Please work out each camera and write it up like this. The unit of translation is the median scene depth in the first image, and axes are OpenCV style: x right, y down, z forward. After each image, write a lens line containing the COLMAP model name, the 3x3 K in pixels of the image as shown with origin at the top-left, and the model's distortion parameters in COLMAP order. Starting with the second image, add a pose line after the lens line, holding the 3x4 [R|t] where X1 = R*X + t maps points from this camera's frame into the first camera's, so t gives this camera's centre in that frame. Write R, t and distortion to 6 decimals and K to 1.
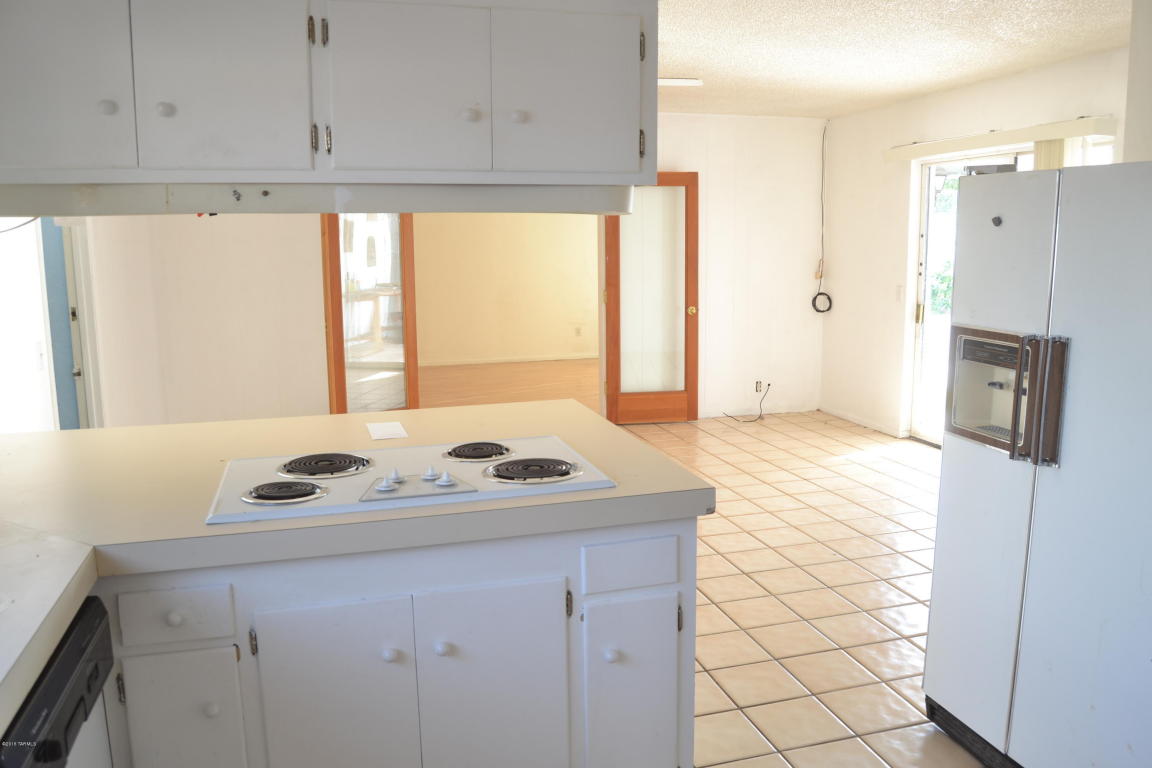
lens RADIAL K [[920.2, 0, 580.0], [0, 920.2, 386.5], [0, 0, 1]] dist [-0.100452, 0.048177]
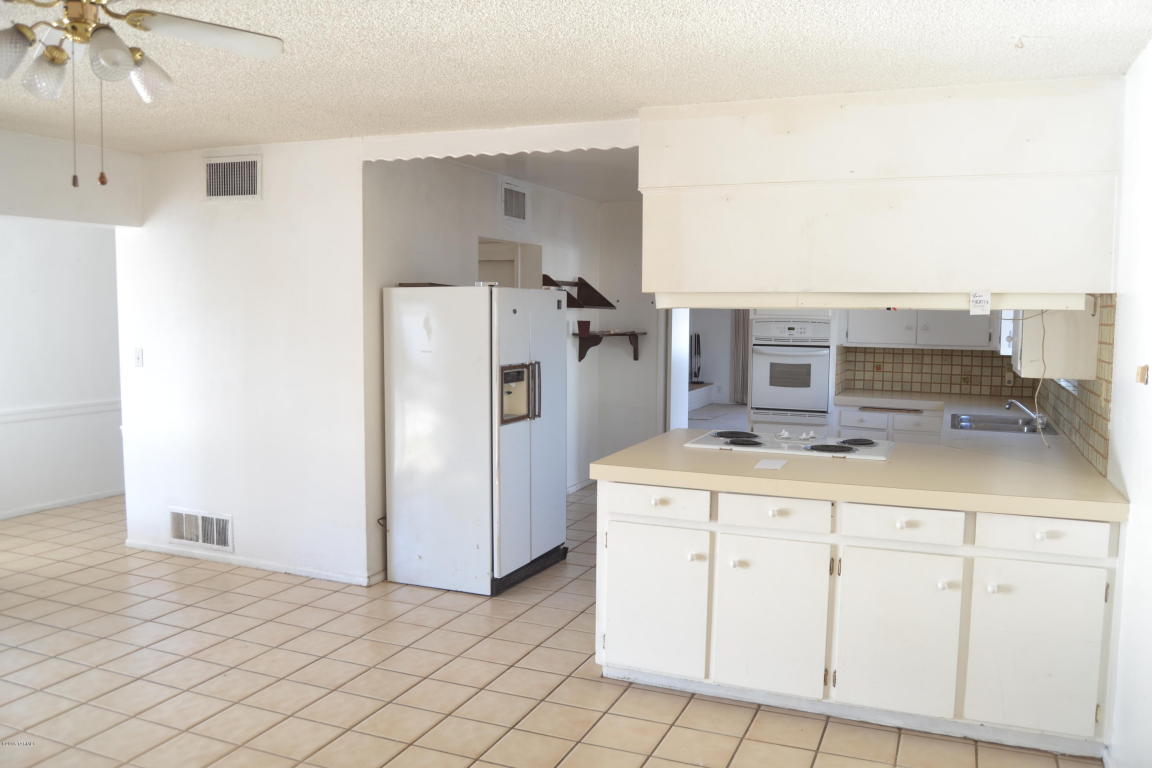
lens RADIAL K [[920.2, 0, 580.0], [0, 920.2, 386.5], [0, 0, 1]] dist [-0.100452, 0.048177]
pose [[-0.782129, -0.048723, 0.621209, -1.097072], [0.102635, 0.973248, 0.205557, -0.492799], [-0.614606, 0.224530, -0.756205, 2.883576]]
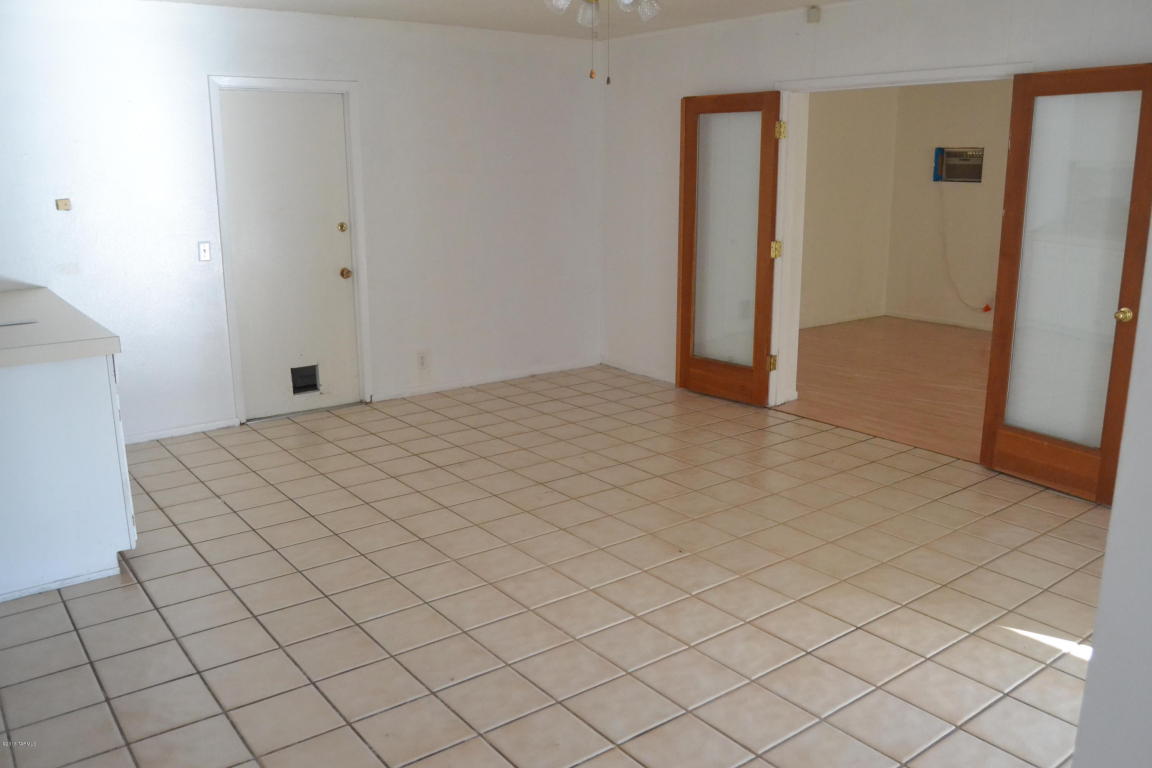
lens RADIAL K [[920.2, 0, 580.0], [0, 920.2, 386.5], [0, 0, 1]] dist [-0.100452, 0.048177]
pose [[0.364461, 0.225150, -0.903590, 1.764343], [-0.151230, 0.971760, 0.181139, -0.309643], [0.918857, 0.070632, 0.388218, 1.696587]]
